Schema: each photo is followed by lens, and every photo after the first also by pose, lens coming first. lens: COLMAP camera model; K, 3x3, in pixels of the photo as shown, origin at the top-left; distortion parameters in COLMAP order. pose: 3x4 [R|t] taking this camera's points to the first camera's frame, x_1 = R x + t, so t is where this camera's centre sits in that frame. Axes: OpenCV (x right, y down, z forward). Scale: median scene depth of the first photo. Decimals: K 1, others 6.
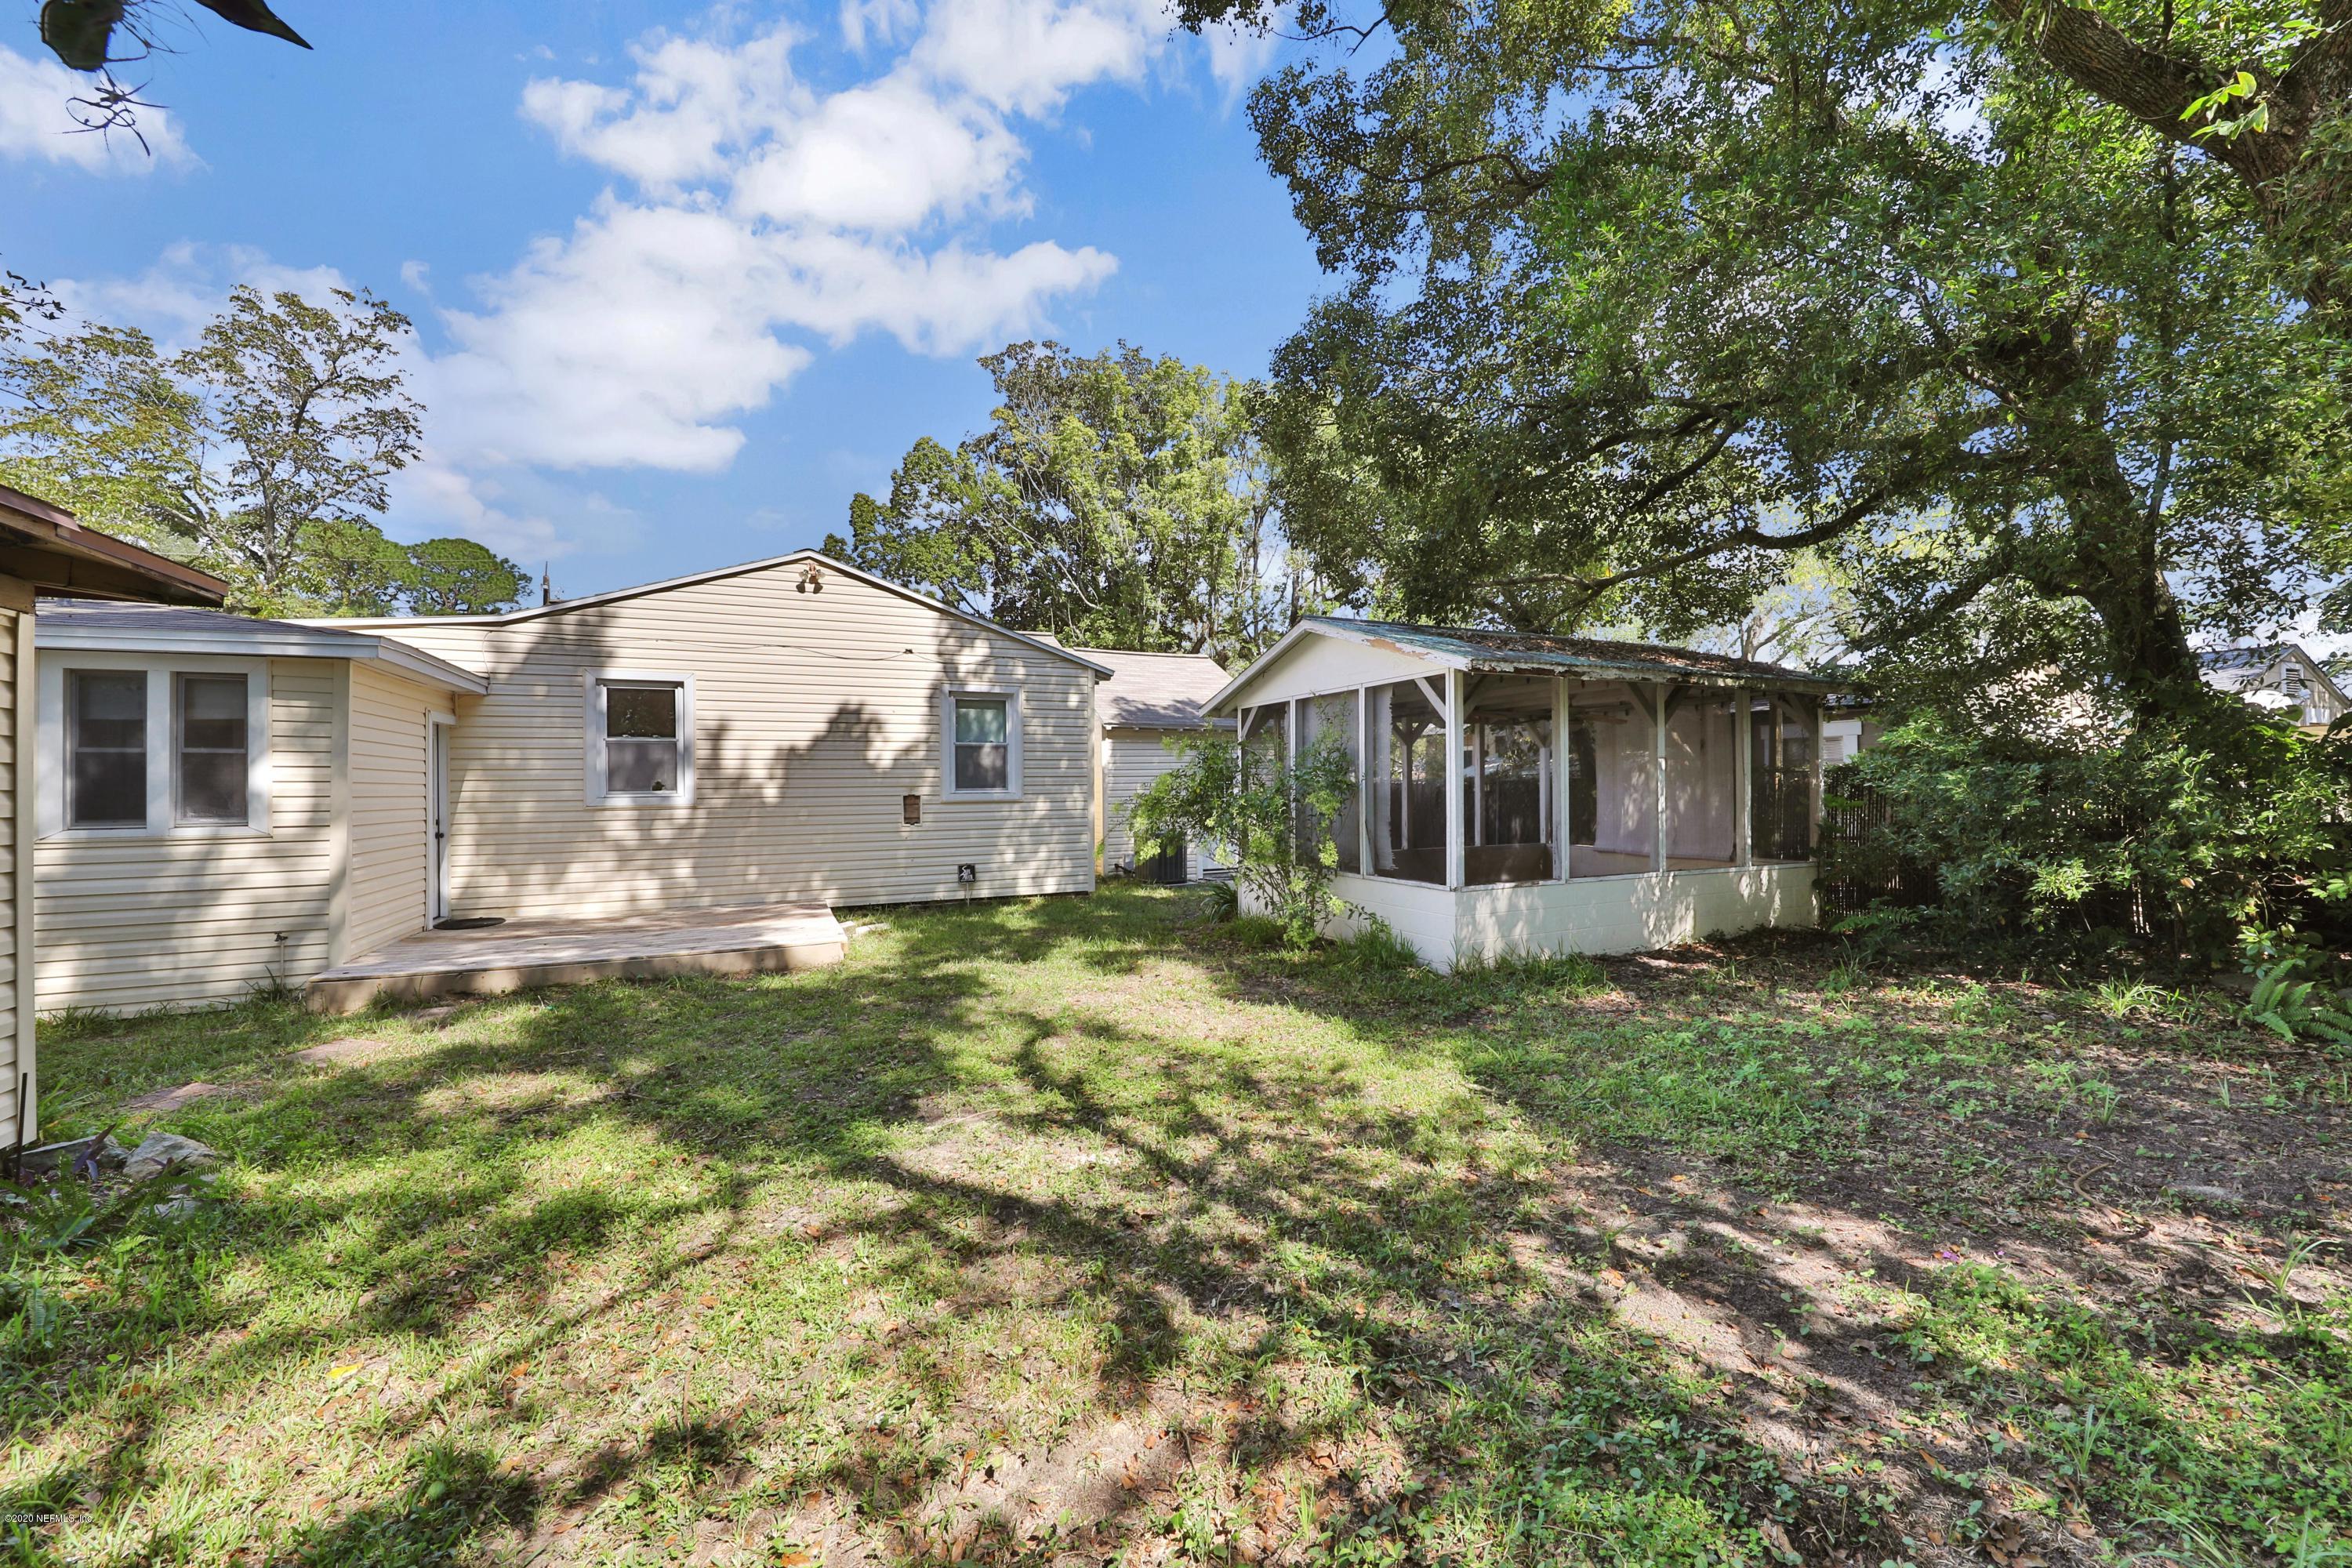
lens RADIAL K [[878.7, 0, 1261.6], [0, 878.7, 790.9], [0, 0, 1]] dist [0.000112, -0.001833]
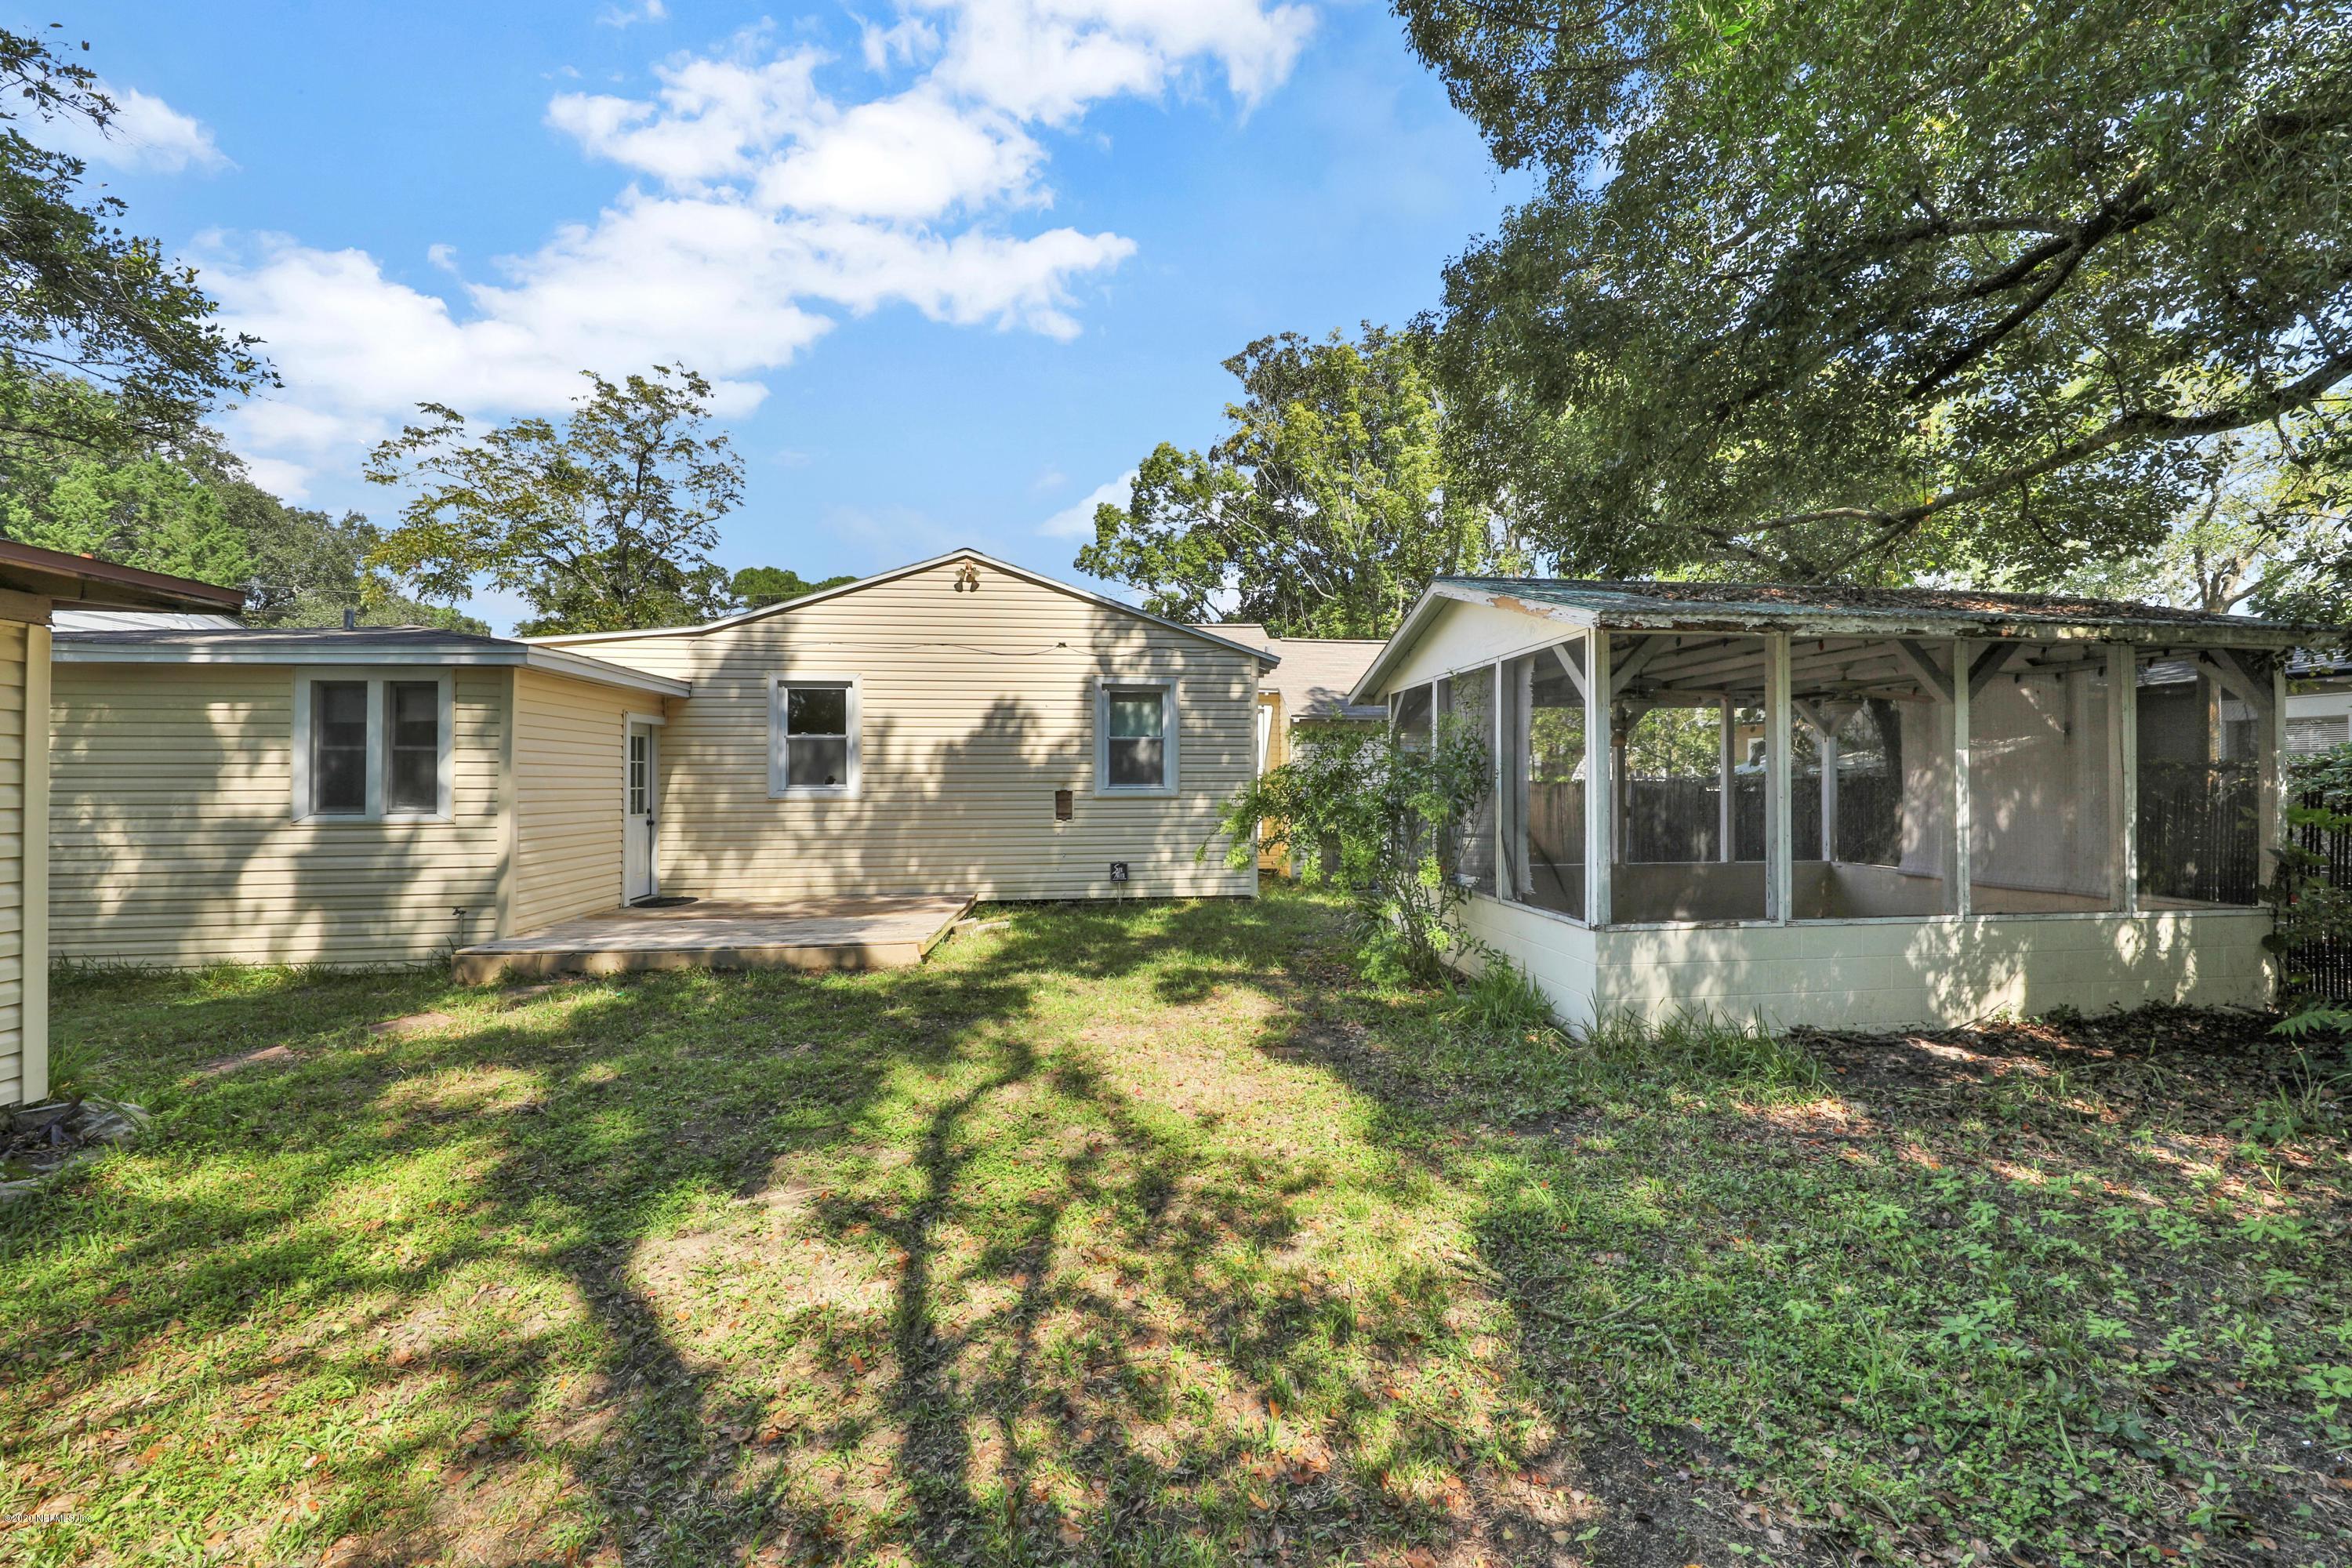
lens RADIAL K [[878.7, 0, 1255.8], [0, 878.7, 778.3], [0, 0, 1]] dist [0.000112, -0.001833]
pose [[0.945882, 0.005490, -0.324465, 0.169185], [-0.008242, 0.999941, -0.007107, -0.005228], [0.324407, 0.009396, 0.945871, 0.187555]]
